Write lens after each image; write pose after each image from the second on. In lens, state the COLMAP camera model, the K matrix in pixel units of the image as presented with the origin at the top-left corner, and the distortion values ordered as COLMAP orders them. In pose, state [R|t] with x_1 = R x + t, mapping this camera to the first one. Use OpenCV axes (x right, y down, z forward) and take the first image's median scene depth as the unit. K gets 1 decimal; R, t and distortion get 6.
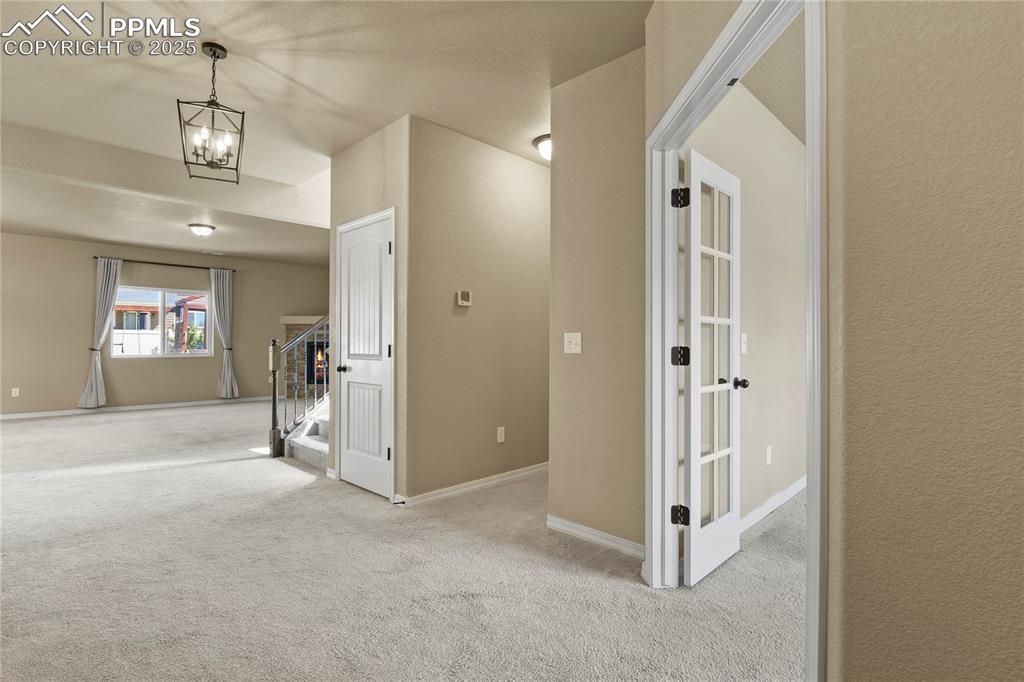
lens RADIAL K [[505.8, 0, 511.1], [0, 505.8, 340.7], [0, 0, 1]] dist [-0.004080, -0.002529]
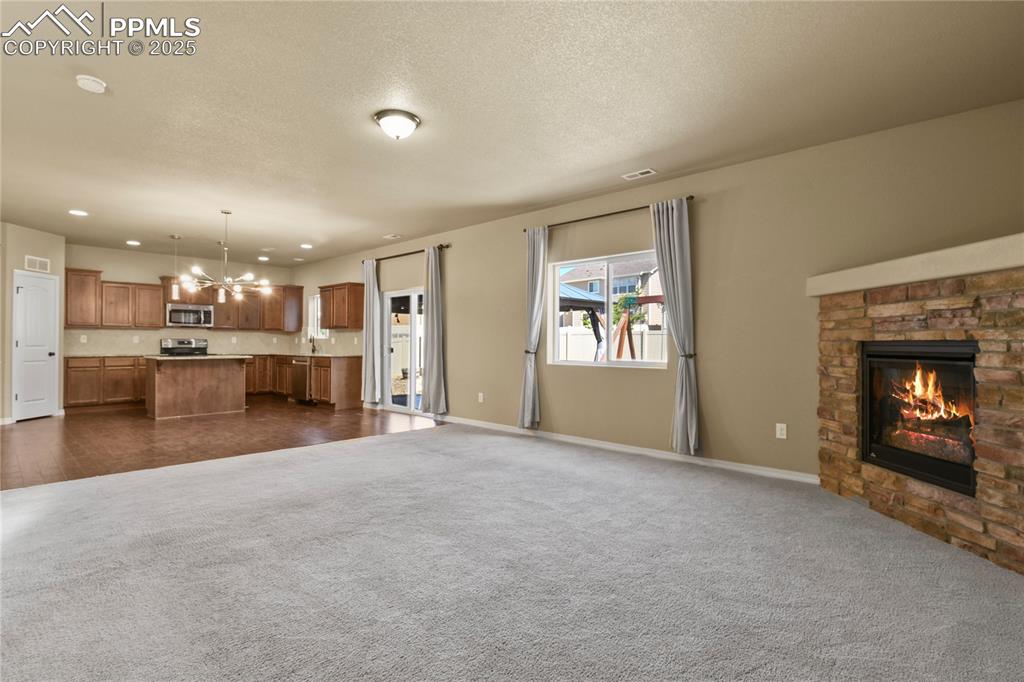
lens RADIAL K [[495.5, 0, 512.0], [0, 495.5, 341.0], [0, 0, 1]] dist [-0.007204, -0.003310]
pose [[0.015973, -0.001174, -0.999872, -0.072895], [0.005597, 0.999984, -0.001084, 0.001357], [0.999857, -0.005579, 0.015979, 0.861525]]
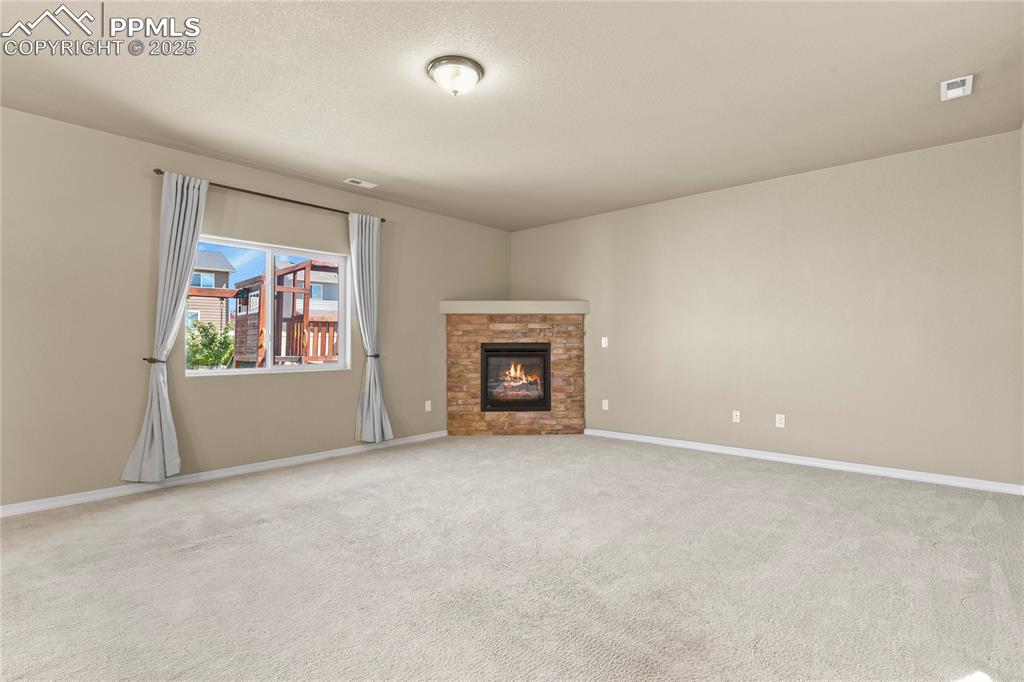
lens RADIAL K [[497.6, 0, 508.7], [0, 497.6, 341.3], [0, 0, 1]] dist [-0.003774, -0.001387]
pose [[0.999281, -0.000145, 0.037923, -0.450218], [-0.000072, 0.999984, 0.005706, -0.003686], [-0.037923, -0.005705, 0.999264, 0.452201]]
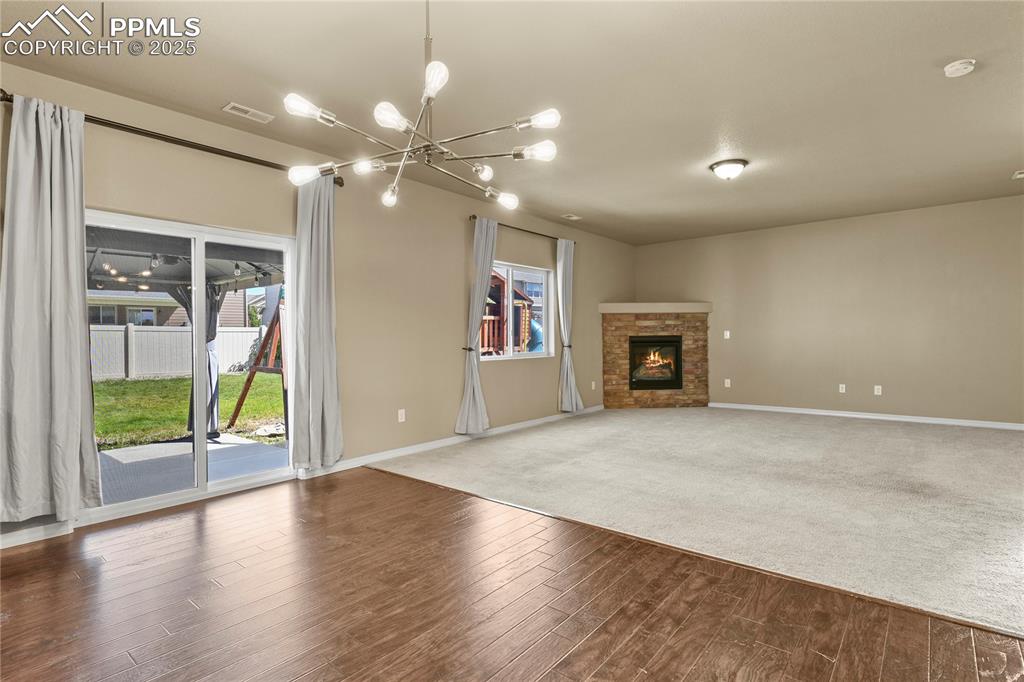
lens RADIAL K [[505.8, 0, 511.1], [0, 505.8, 340.7], [0, 0, 1]] dist [-0.004080, -0.002529]
pose [[0.997423, -0.009208, 0.071146, -0.734034], [0.008200, 0.999862, 0.014443, -0.003900], [-0.071269, -0.013823, 0.997361, 0.267958]]
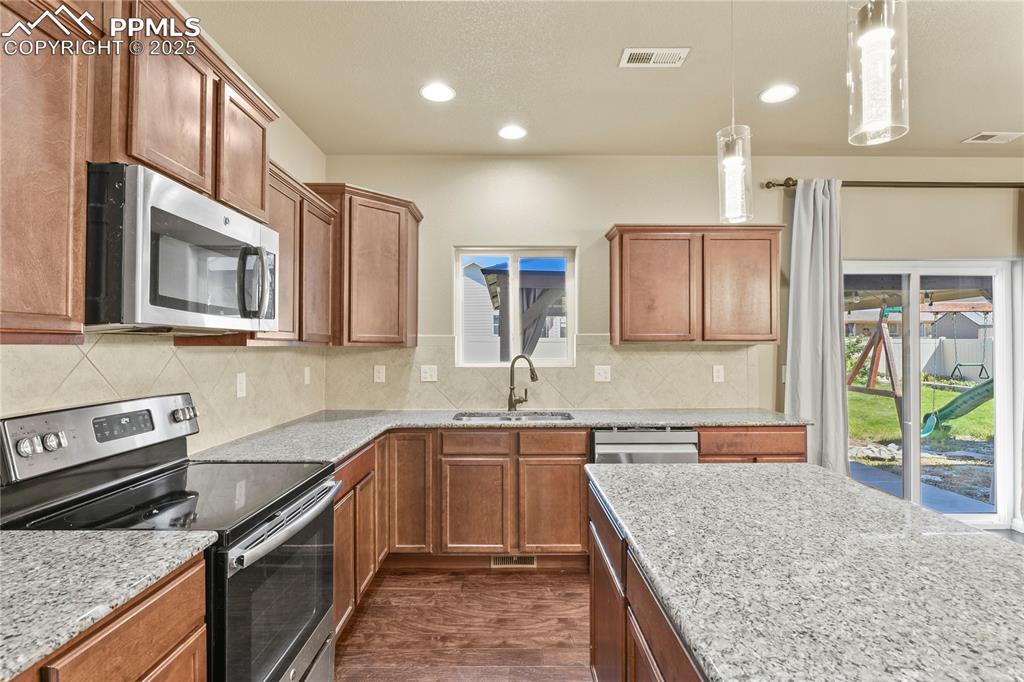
lens RADIAL K [[495.5, 0, 512.0], [0, 495.5, 341.0], [0, 0, 1]] dist [-0.007204, -0.003310]
pose [[0.693188, -0.005279, -0.720737, -0.894242], [0.006429, 0.999979, -0.001141, -0.028565], [0.720728, -0.003842, 0.693208, 0.170823]]
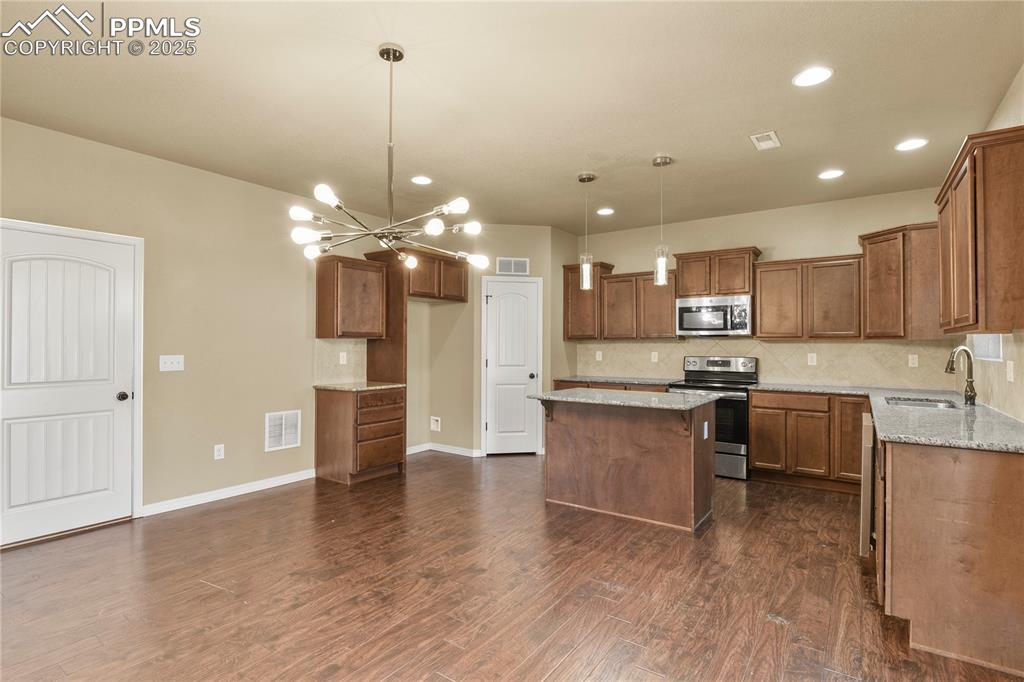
lens RADIAL K [[495.5, 0, 512.0], [0, 495.5, 341.0], [0, 0, 1]] dist [-0.007204, -0.003310]
pose [[-0.988851, -0.000573, -0.148908, -0.777845], [0.002270, 0.999818, -0.018921, -0.016265], [0.148892, -0.019048, -0.988670, 0.754411]]
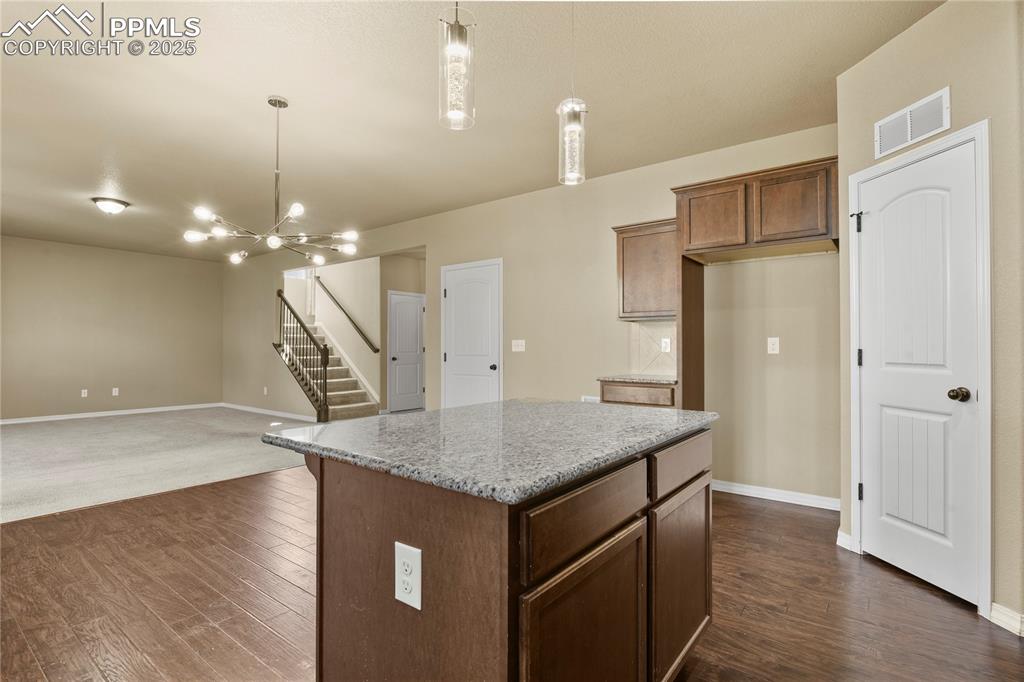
lens RADIAL K [[497.6, 0, 508.7], [0, 497.6, 341.3], [0, 0, 1]] dist [-0.003774, -0.001387]
pose [[-0.106101, 0.013542, 0.994263, -1.123800], [-0.011475, 0.999824, -0.014842, -0.002390], [-0.994289, -0.012984, -0.105927, 0.354027]]
